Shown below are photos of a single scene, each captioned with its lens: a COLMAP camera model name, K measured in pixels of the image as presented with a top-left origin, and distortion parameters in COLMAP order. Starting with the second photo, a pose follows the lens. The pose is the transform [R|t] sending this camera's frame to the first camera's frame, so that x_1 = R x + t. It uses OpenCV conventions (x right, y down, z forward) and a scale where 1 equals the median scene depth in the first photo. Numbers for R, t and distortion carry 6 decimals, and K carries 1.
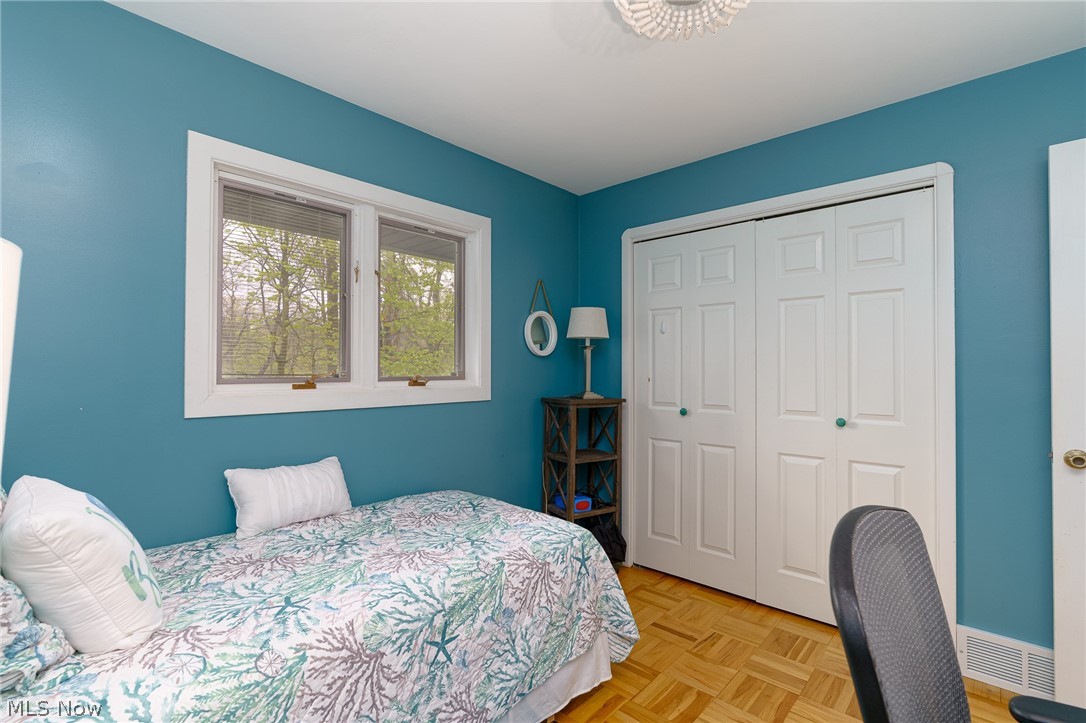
lens RADIAL K [[502.1, 0, 549.1], [0, 502.1, 361.3], [0, 0, 1]] dist [-0.013605, 0.000426]
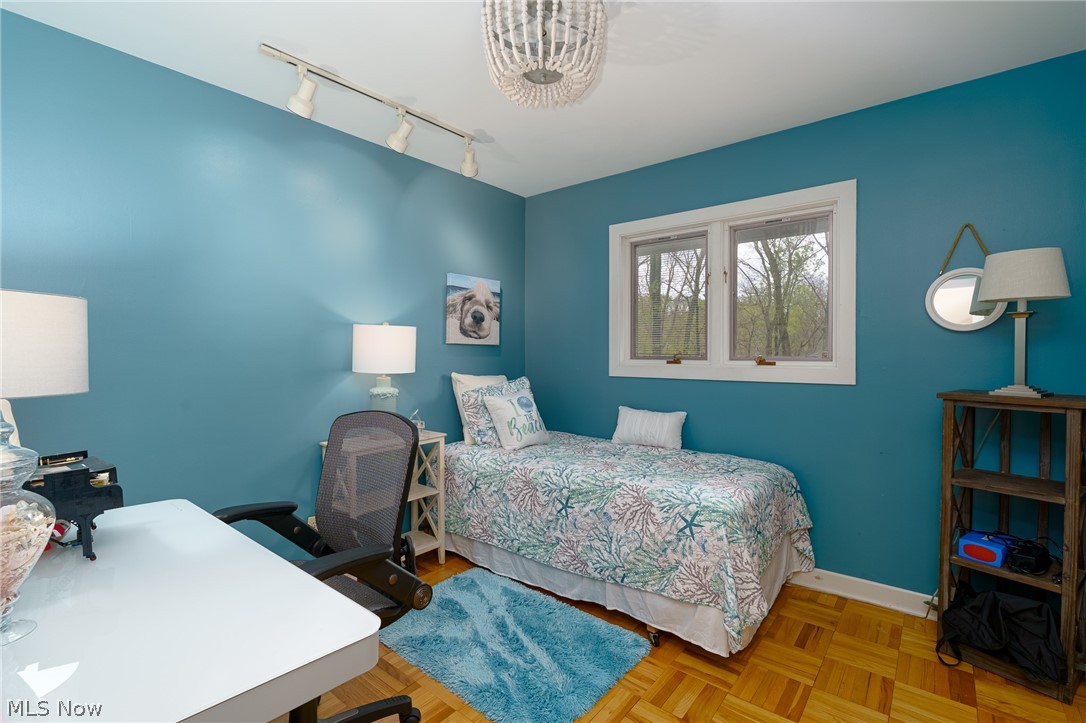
lens RADIAL K [[502.1, 0, 549.1], [0, 502.1, 361.3], [0, 0, 1]] dist [-0.013605, 0.000426]
pose [[0.041314, 0.016535, -0.999009, 1.183052], [0.015243, 0.999736, 0.017177, 0.019502], [0.999030, -0.015938, 0.041052, 0.674192]]
